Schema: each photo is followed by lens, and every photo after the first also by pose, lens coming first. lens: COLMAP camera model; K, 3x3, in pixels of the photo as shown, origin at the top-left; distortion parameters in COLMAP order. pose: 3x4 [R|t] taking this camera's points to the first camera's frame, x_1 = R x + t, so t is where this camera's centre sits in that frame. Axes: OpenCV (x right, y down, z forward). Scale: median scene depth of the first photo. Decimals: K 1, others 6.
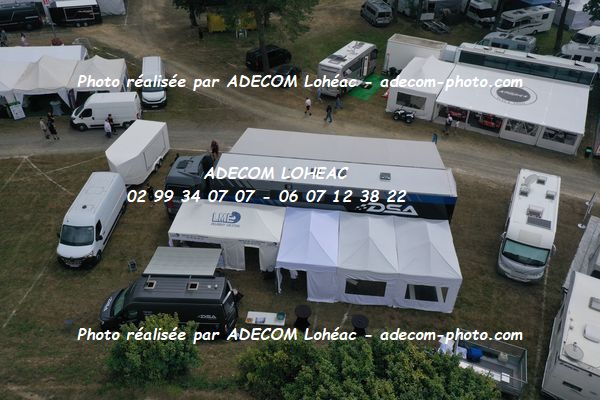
lens RADIAL K [[478.9, 0, 298.2], [0, 478.9, 198.5], [0, 0, 1]] dist [0.020821, -0.001380]
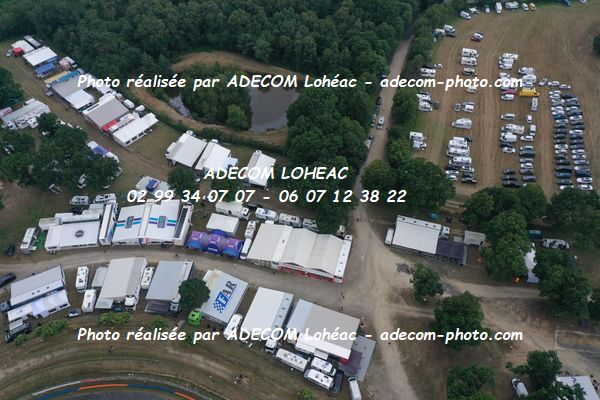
lens RADIAL K [[478.9, 0, 298.2], [0, 478.9, 198.5], [0, 0, 1]] dist [0.020821, -0.001380]
pose [[0.825018, -0.435420, 0.360216, 0.529219], [0.345329, 0.893024, 0.288543, -0.808745], [-0.447318, -0.113660, 0.887123, -2.569399]]
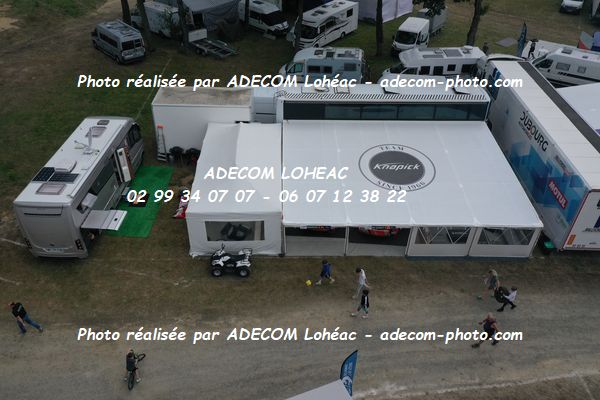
lens RADIAL K [[478.9, 0, 298.2], [0, 478.9, 198.5], [0, 0, 1]] dist [0.020821, -0.001380]
pose [[0.882364, -0.287517, 0.372516, 0.099735], [0.282982, 0.956703, 0.068119, -0.217185], [-0.375973, 0.045309, 0.925522, 0.437984]]
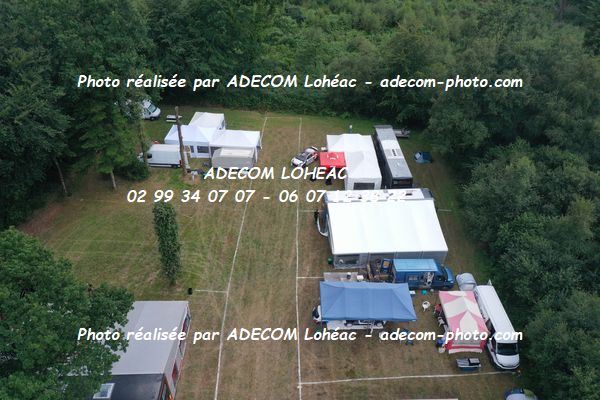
lens RADIAL K [[478.9, 0, 298.2], [0, 478.9, 198.5], [0, 0, 1]] dist [0.020821, -0.001380]
pose [[0.982661, 0.107333, -0.151184, 0.711195], [-0.104632, 0.994178, 0.025729, -1.582409], [0.153065, -0.009464, 0.988171, 1.580364]]
